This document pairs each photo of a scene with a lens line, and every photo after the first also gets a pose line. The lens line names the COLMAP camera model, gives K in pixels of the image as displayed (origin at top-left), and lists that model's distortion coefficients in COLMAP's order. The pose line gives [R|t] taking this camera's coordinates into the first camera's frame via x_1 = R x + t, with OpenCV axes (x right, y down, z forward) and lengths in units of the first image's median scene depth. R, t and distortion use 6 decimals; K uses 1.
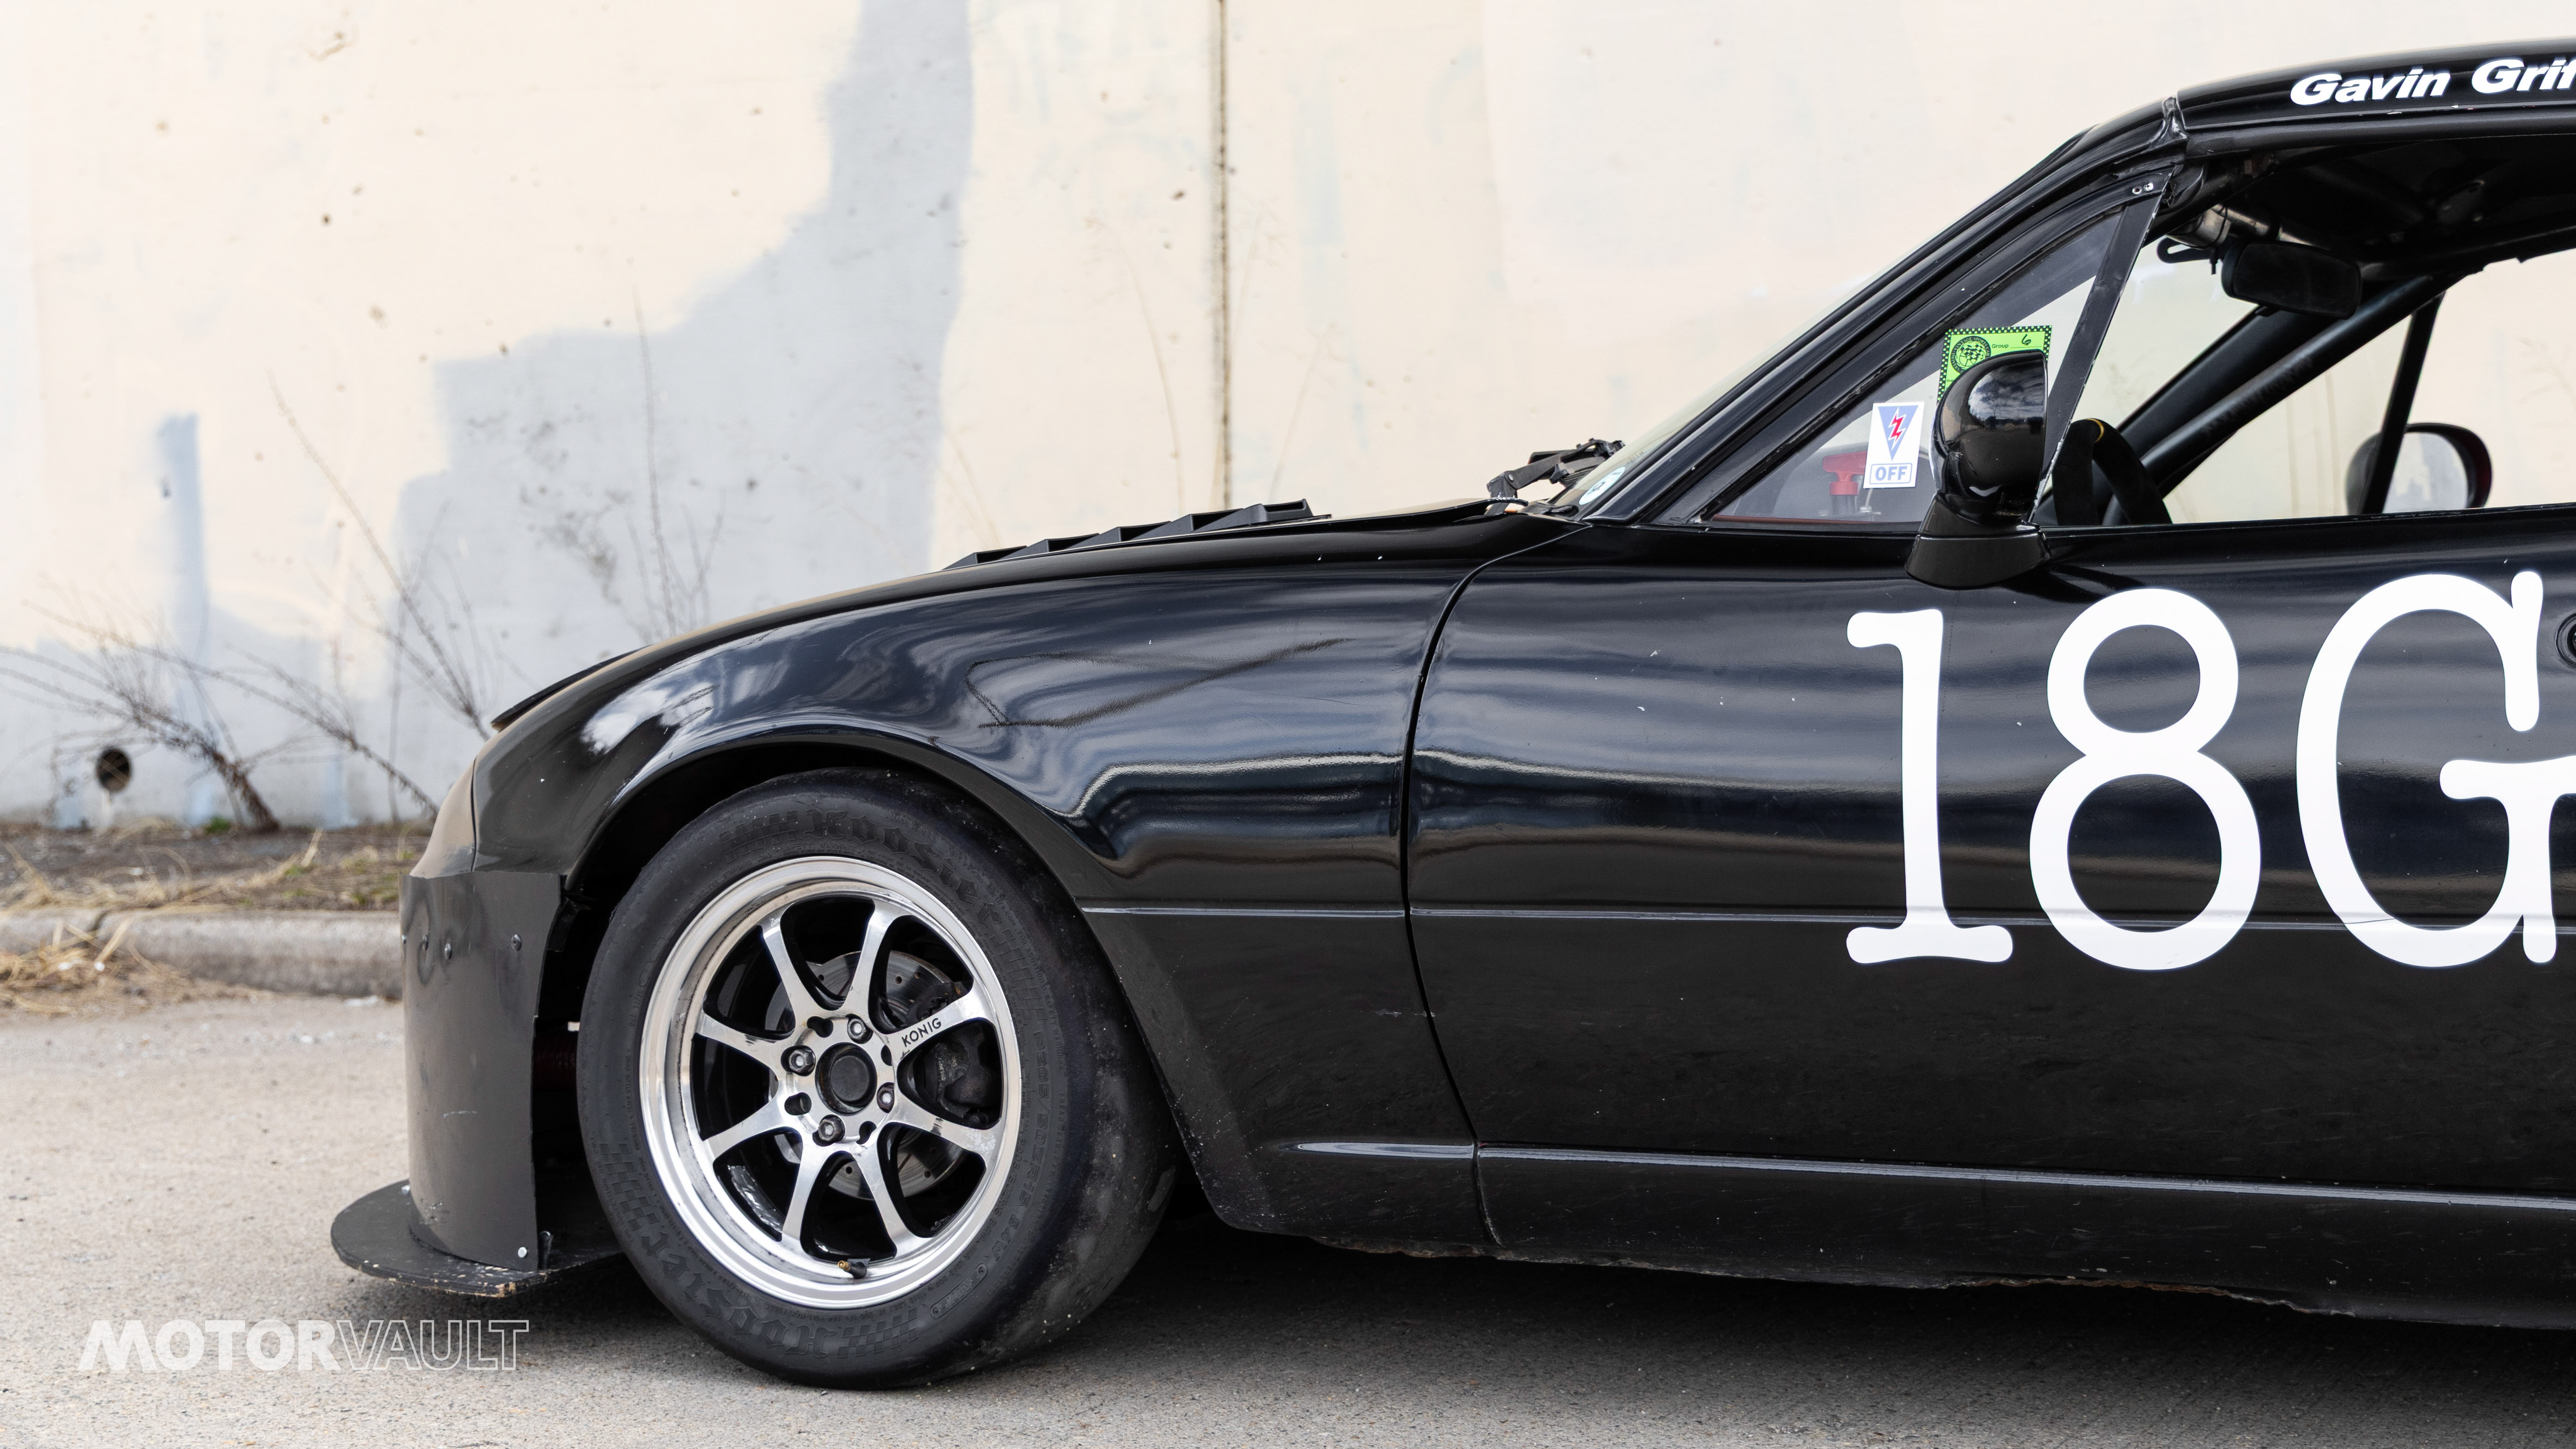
lens RADIAL K [[4096.1, 0, 1264.5], [0, 4096.1, 709.4], [0, 0, 1]] dist [0.017768, 0.000000]
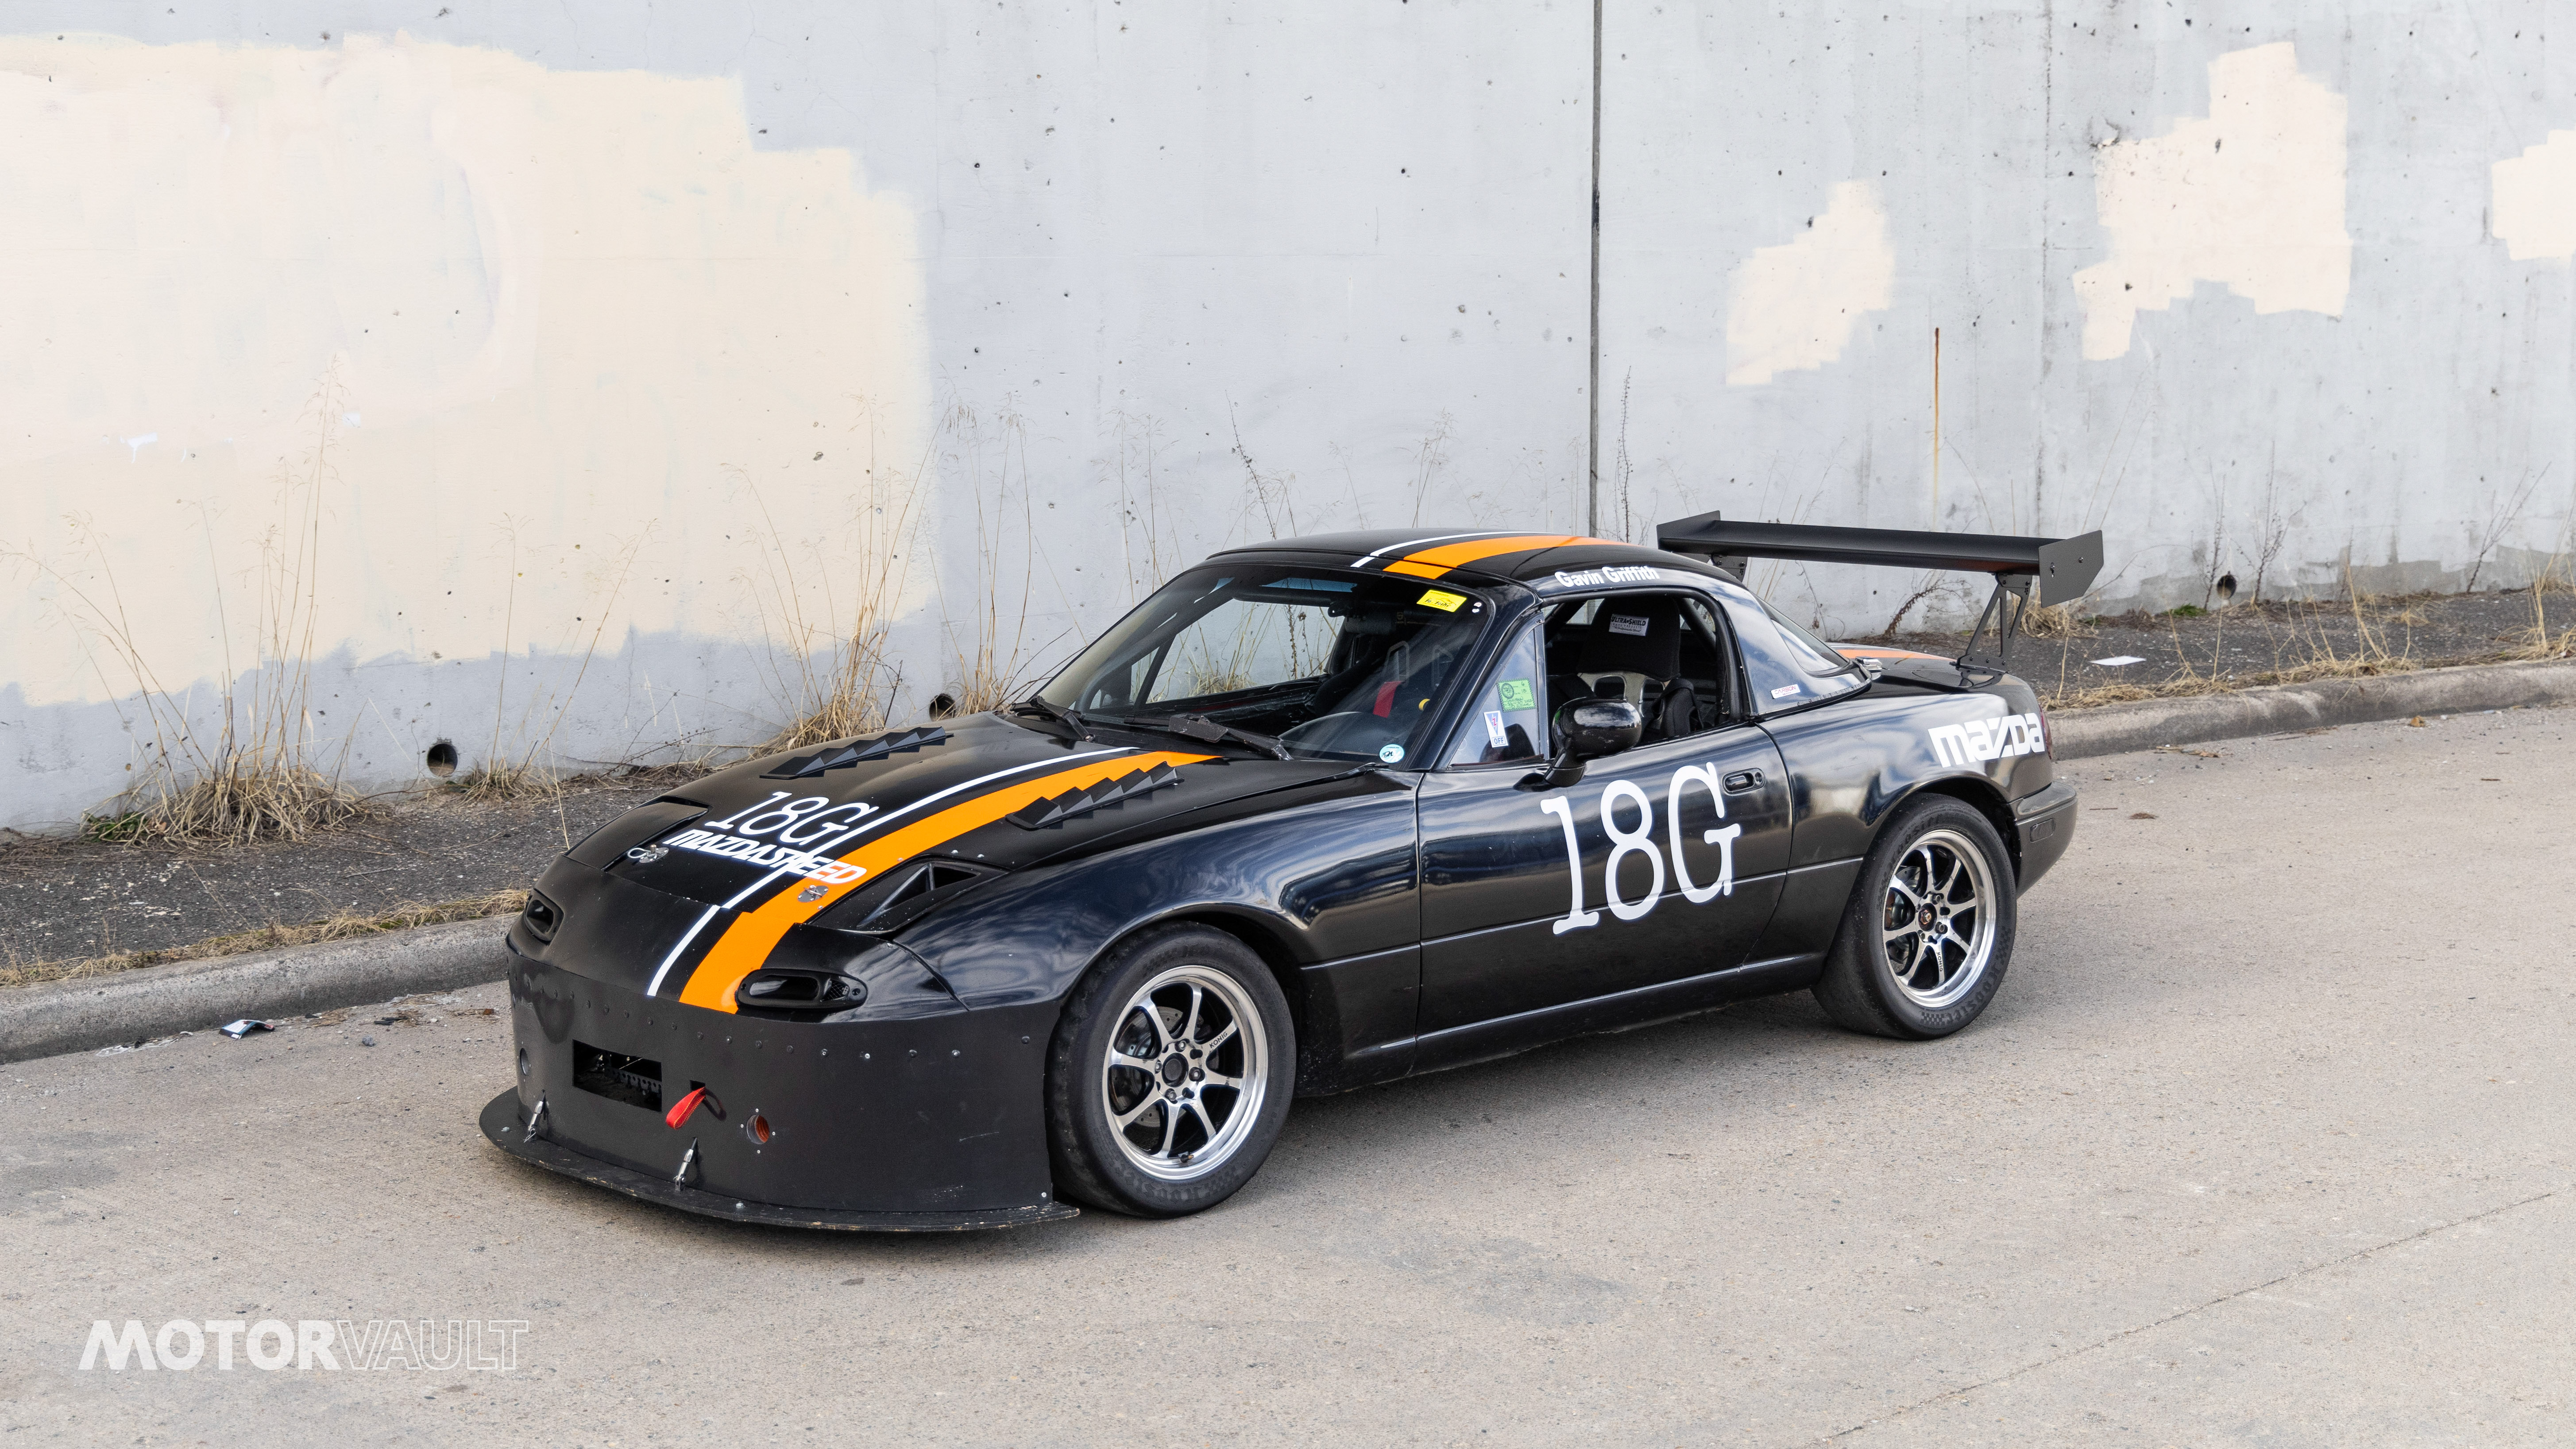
lens RADIAL K [[3644.2, 0, 1289.0], [0, 3644.2, 641.9], [0, 0, 1]] dist [0.020940, 0.000000]
pose [[0.379460, -0.090586, 0.920763, -0.792136], [0.032142, 0.995885, 0.084730, -0.126337], [-0.924650, -0.002556, 0.380810, 0.107487]]
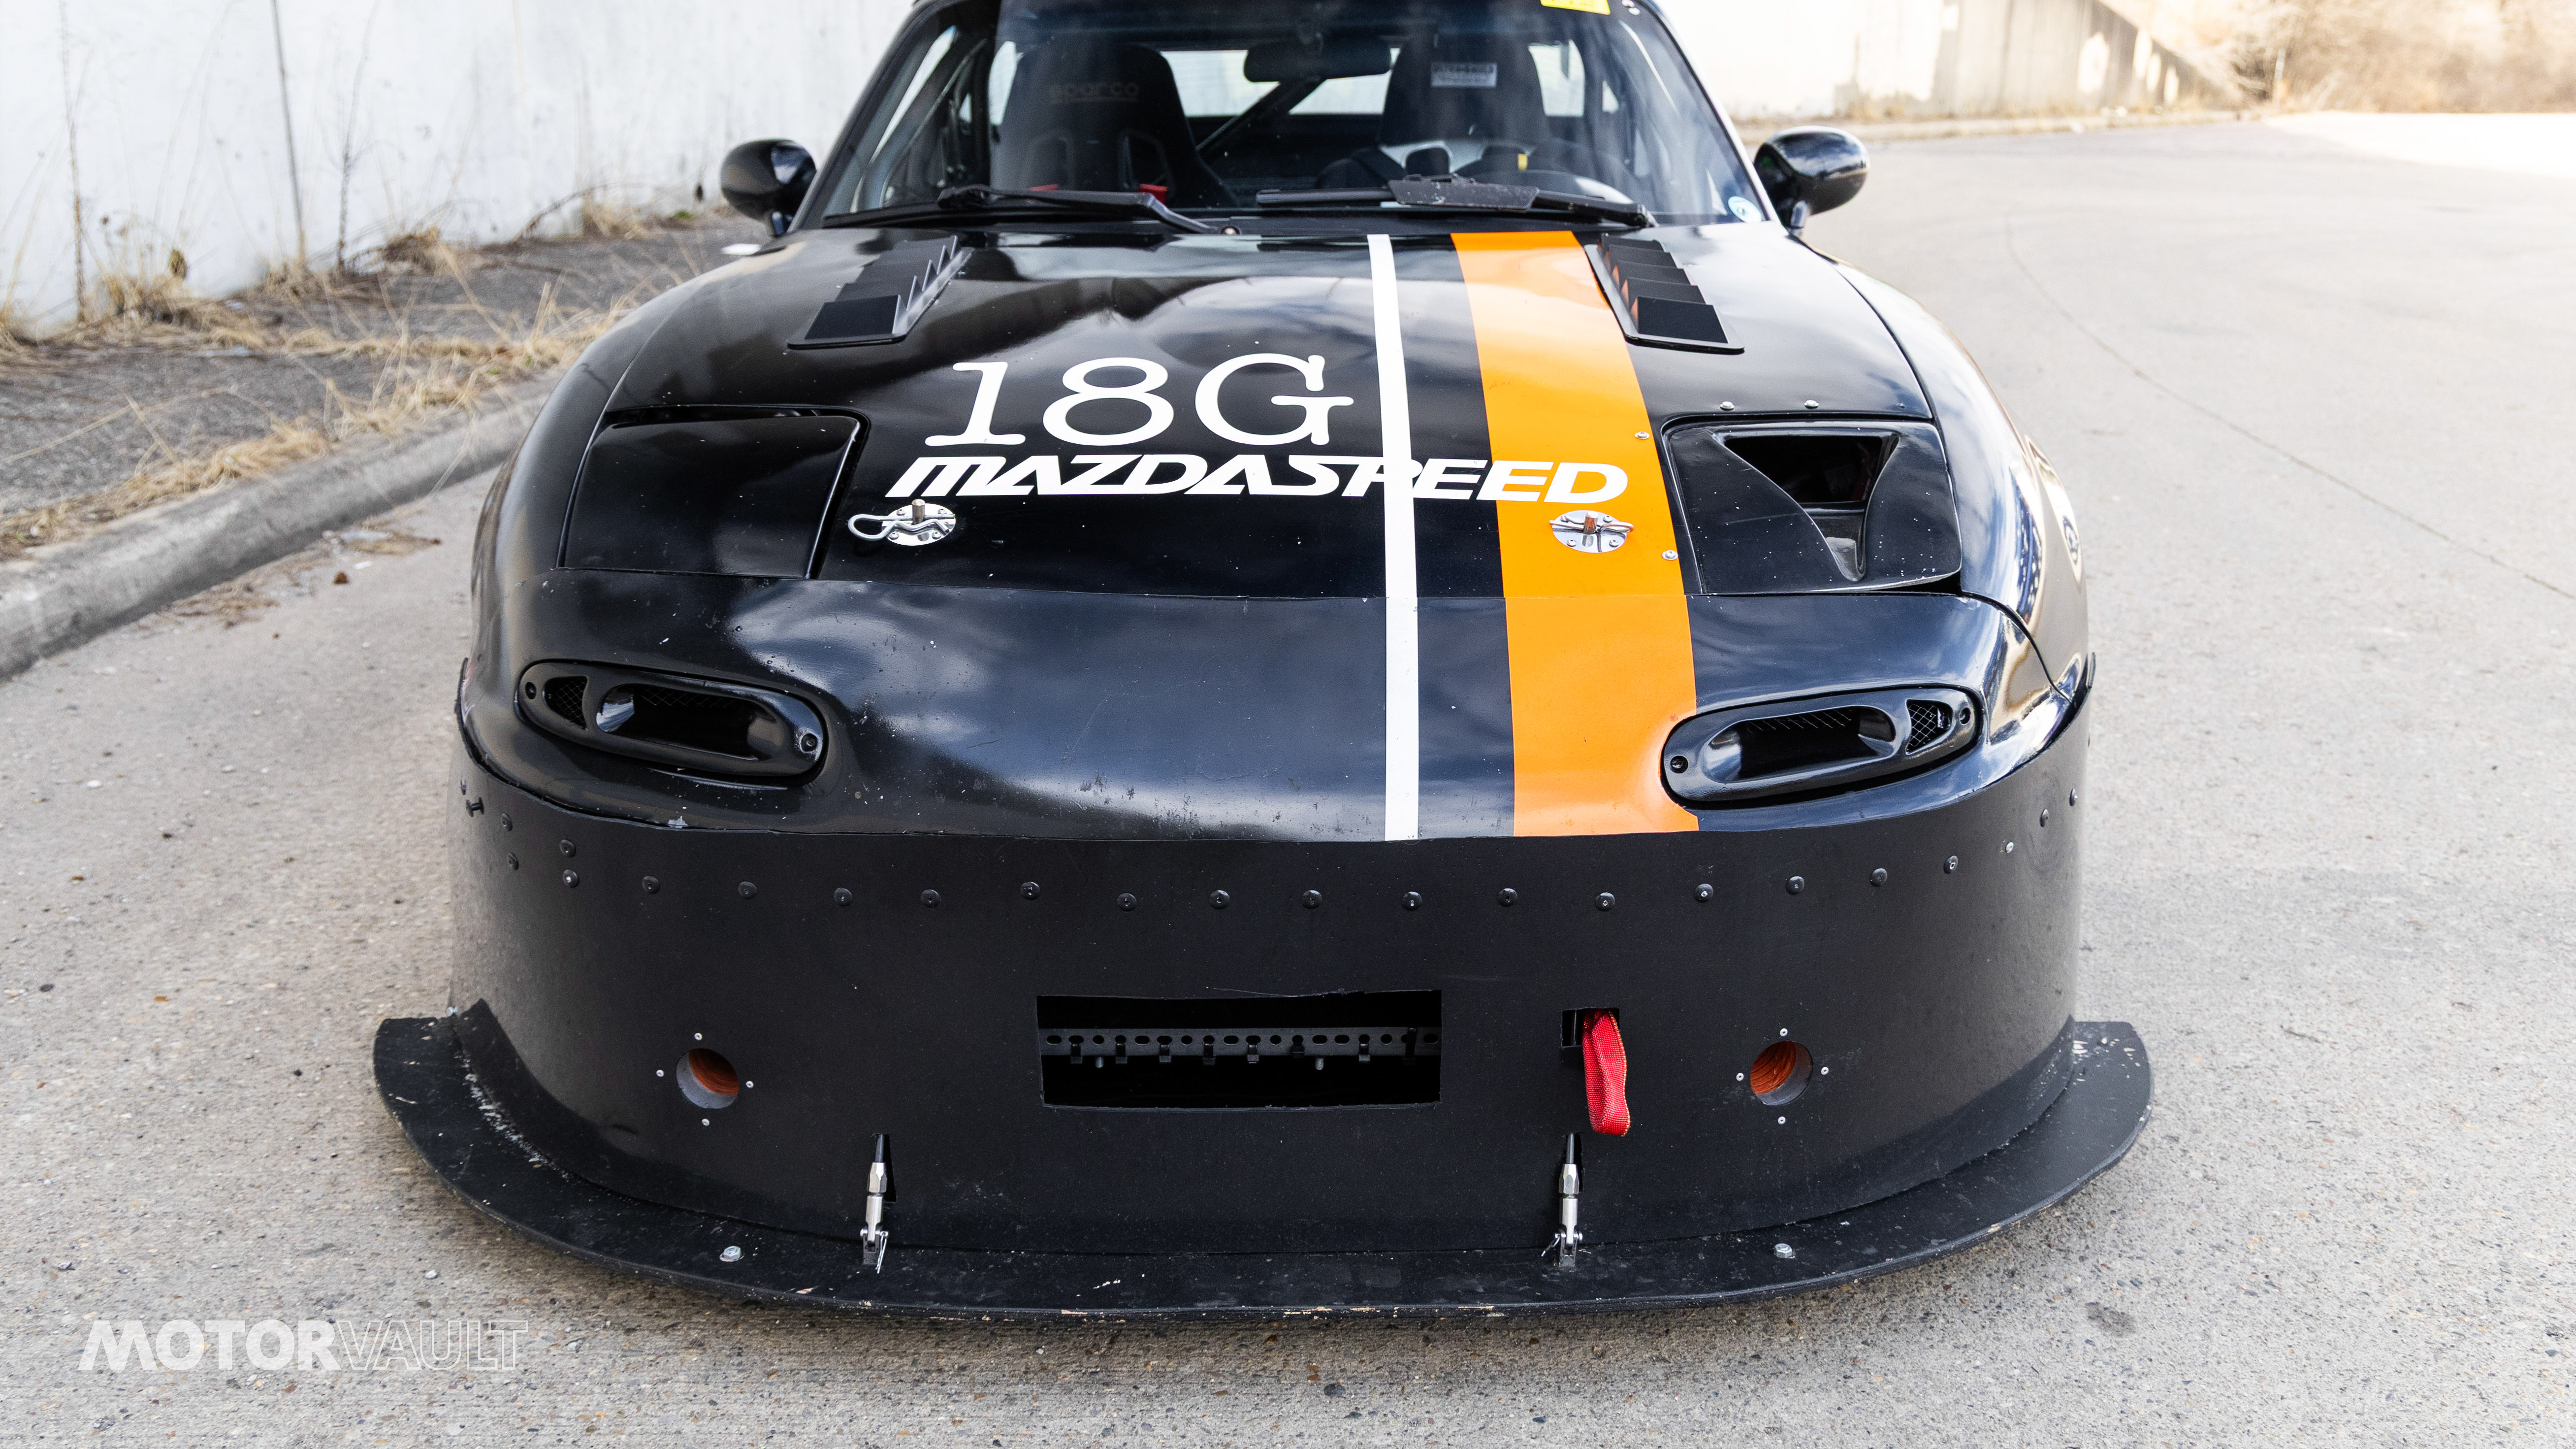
lens RADIAL K [[2171.0, 0, 1241.9], [0, 2171.0, 743.0], [0, 0, 1]] dist [0.001292, 0.000169]
pose [[-0.422924, -0.259226, 0.868296, -0.256159], [0.036309, 0.952592, 0.302078, -0.049811], [-0.905437, 0.159283, -0.393461, 0.645840]]
